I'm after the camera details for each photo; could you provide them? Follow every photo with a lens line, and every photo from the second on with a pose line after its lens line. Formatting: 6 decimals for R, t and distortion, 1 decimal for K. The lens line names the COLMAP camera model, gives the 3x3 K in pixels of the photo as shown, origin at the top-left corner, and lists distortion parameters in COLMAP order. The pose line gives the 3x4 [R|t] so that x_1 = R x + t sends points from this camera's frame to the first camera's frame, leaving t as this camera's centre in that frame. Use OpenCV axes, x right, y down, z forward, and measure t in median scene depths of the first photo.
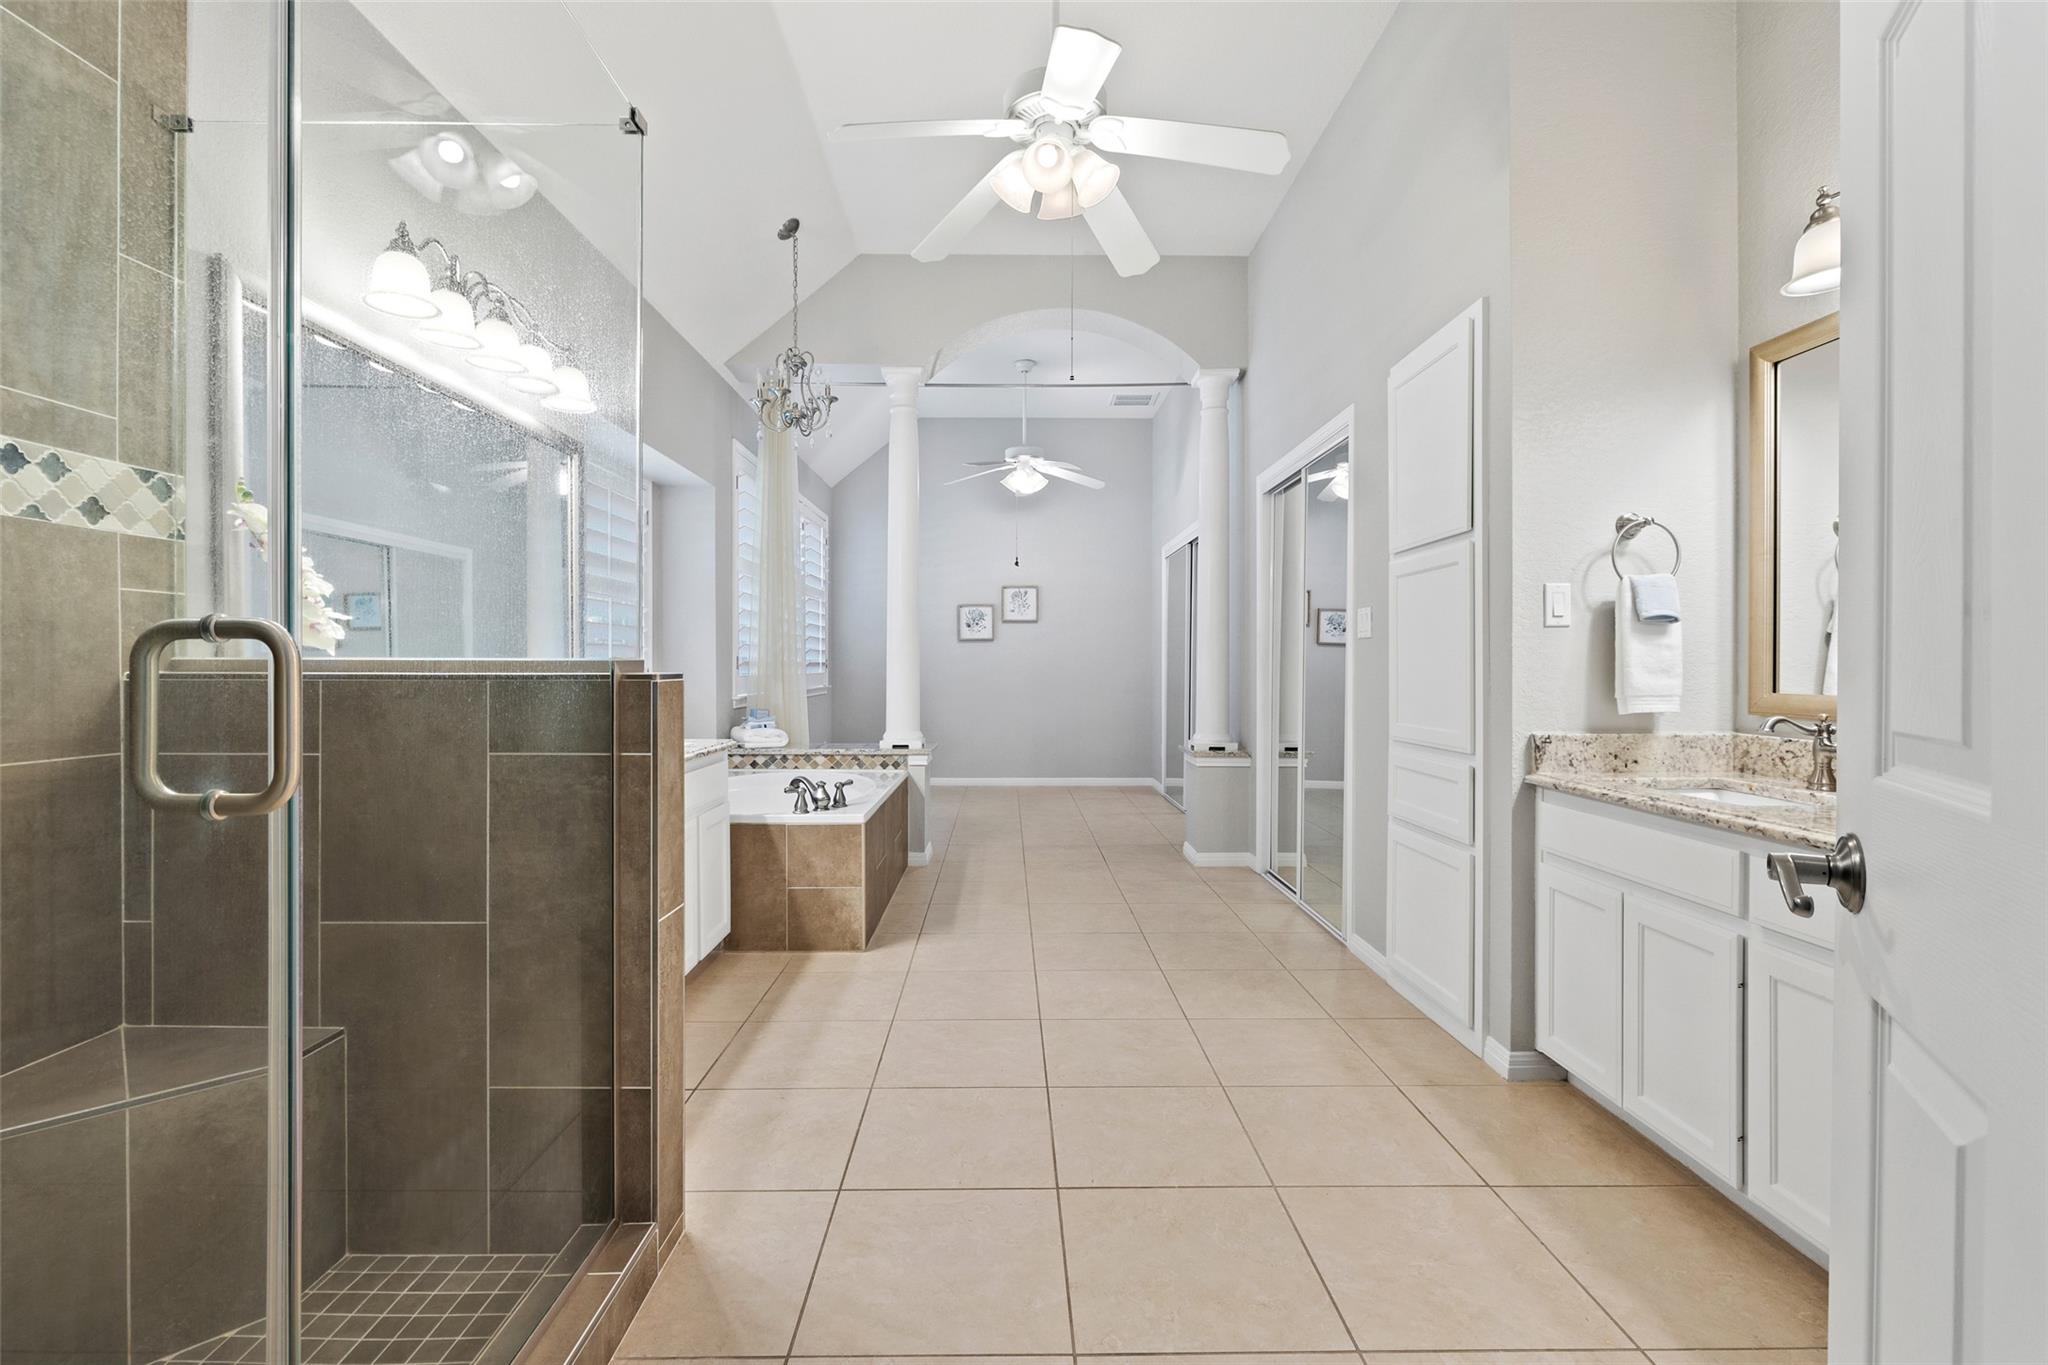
lens RADIAL K [[922.1, 0, 1018.5], [0, 922.1, 640.5], [0, 0, 1]] dist [0.000903, 0.000457]
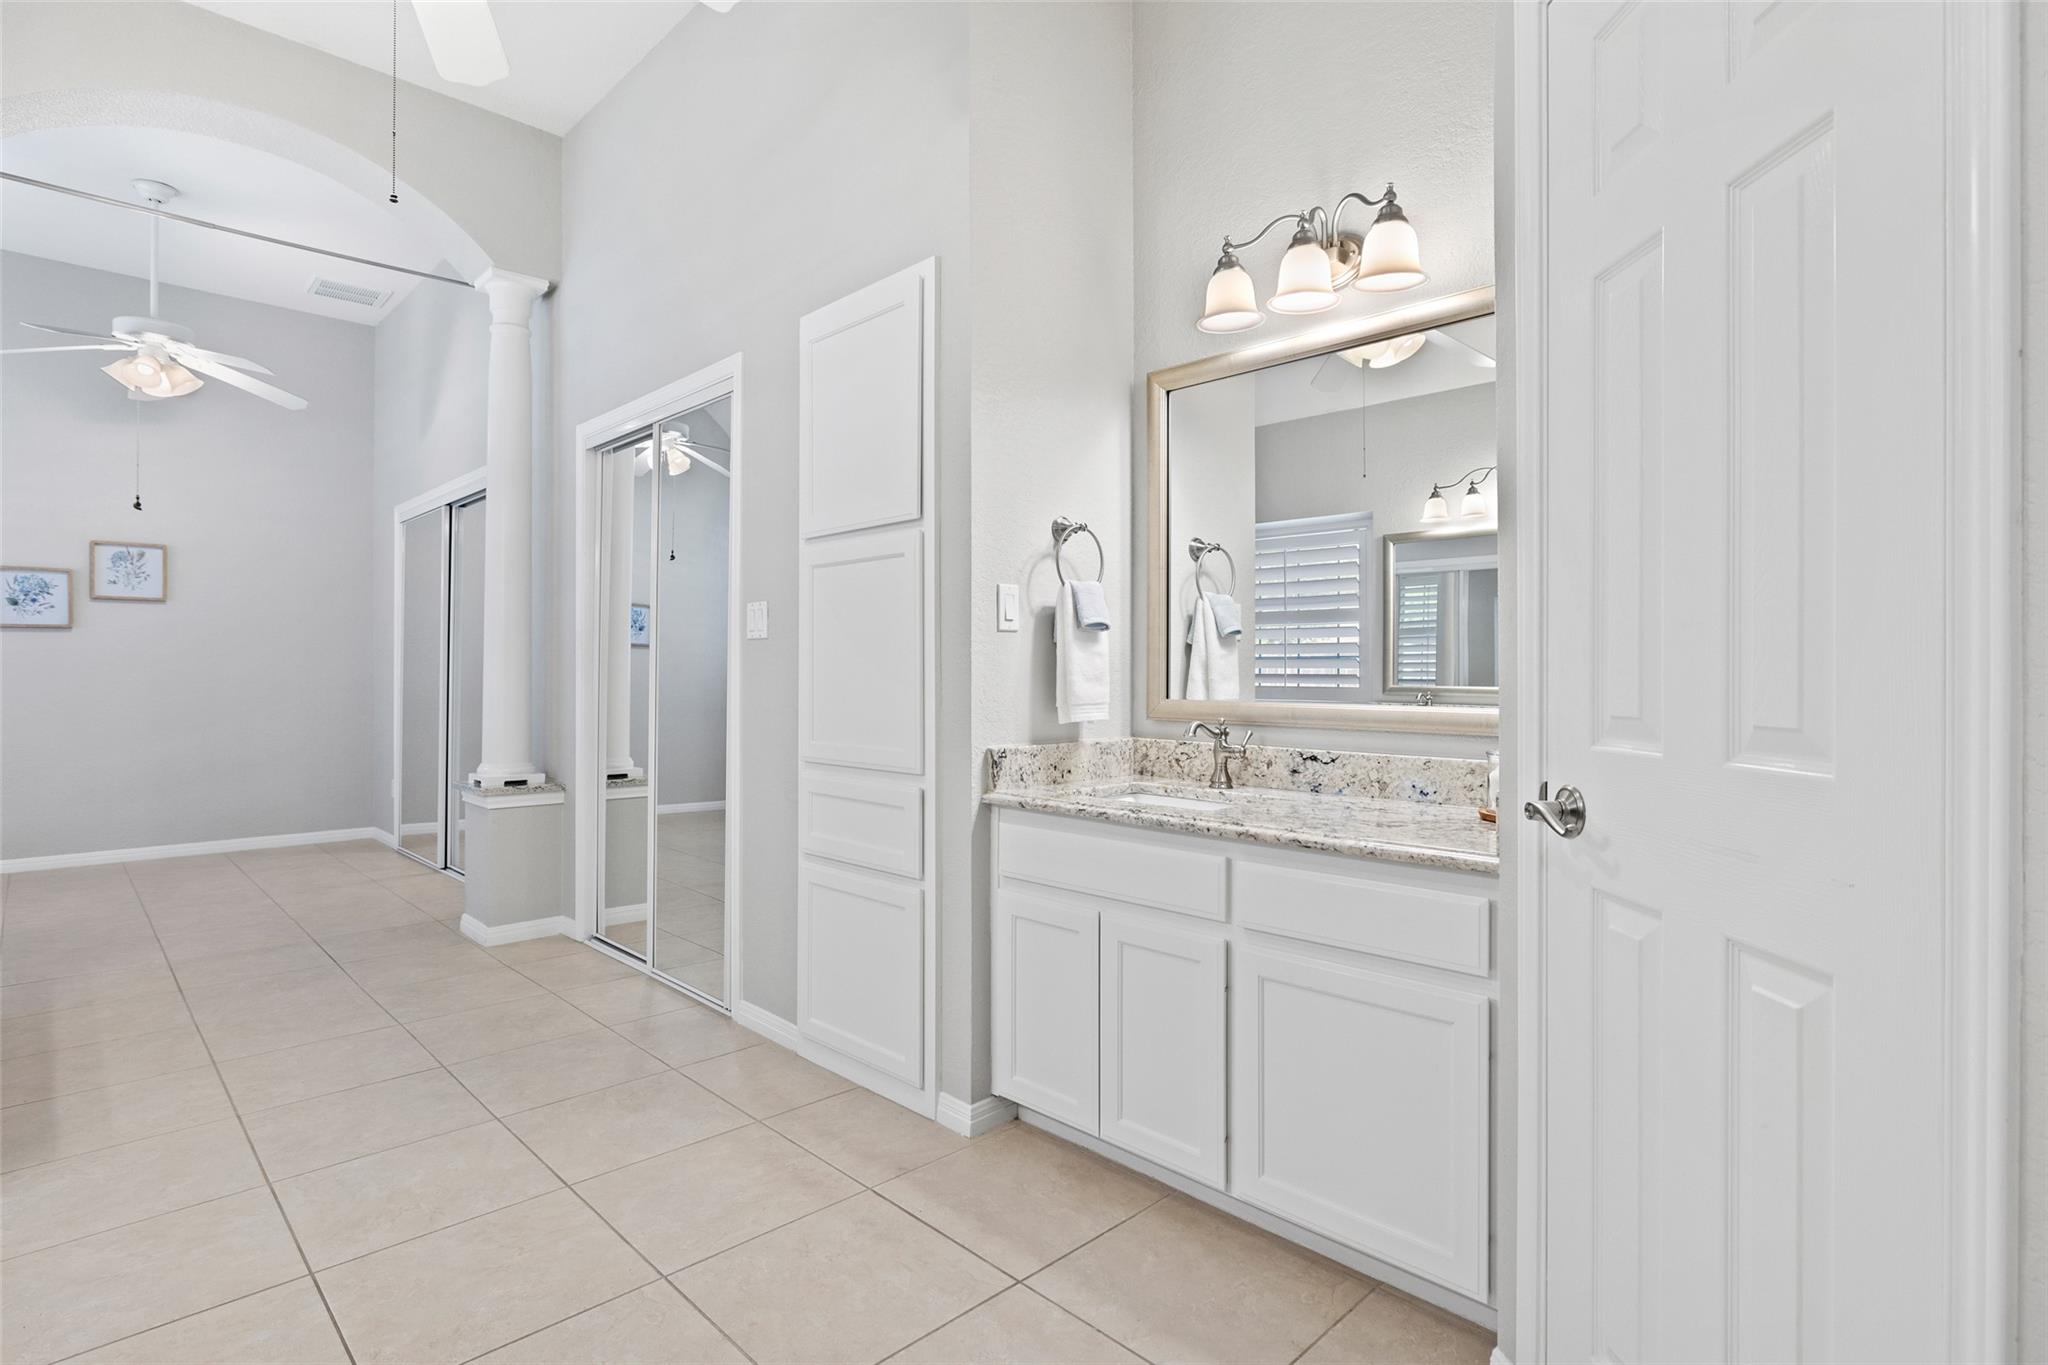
lens RADIAL K [[1019.3, 0, 1033.4], [0, 1019.3, 656.3], [0, 0, 1]] dist [-0.003006, 0.001557]
pose [[0.722416, 0.011759, 0.691359, -0.108370], [-0.021239, 0.999761, 0.005188, 0.004153], [-0.691132, -0.018432, 0.722493, 0.244787]]
